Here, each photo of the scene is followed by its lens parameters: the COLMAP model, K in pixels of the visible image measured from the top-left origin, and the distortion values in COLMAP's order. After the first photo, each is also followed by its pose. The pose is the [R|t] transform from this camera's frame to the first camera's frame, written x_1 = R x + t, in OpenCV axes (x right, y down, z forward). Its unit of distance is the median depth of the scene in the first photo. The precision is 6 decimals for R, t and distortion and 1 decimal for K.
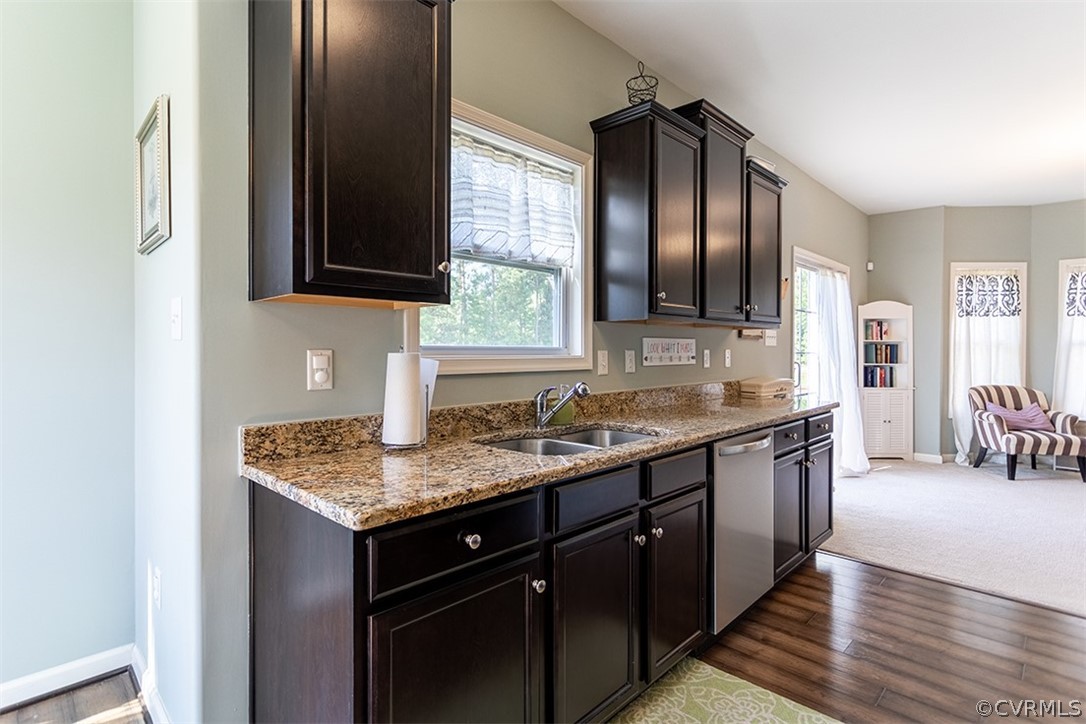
lens RADIAL K [[528.1, 0, 542.6], [0, 528.1, 346.7], [0, 0, 1]] dist [-0.002808, -0.000024]
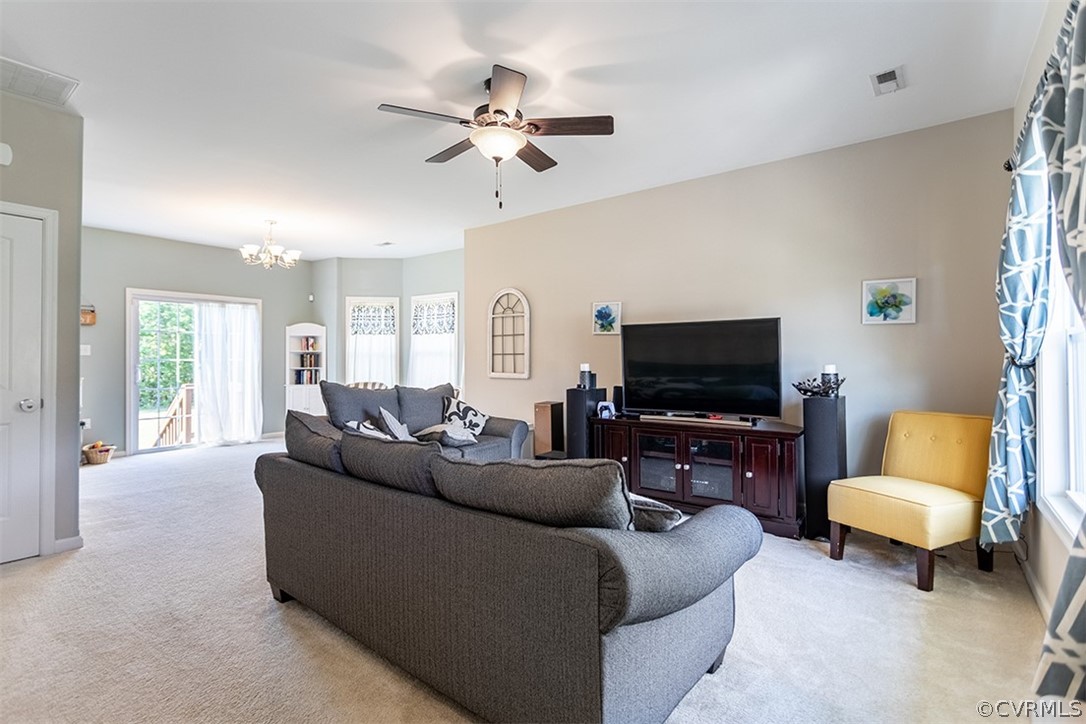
lens RADIAL K [[528.1, 0, 542.6], [0, 528.1, 346.7], [0, 0, 1]] dist [-0.002808, -0.000024]
pose [[0.991633, -0.003841, 0.129031, 1.843115], [0.006208, 0.999820, -0.017949, 0.009653], [-0.128938, 0.018600, 0.991478, -0.804451]]
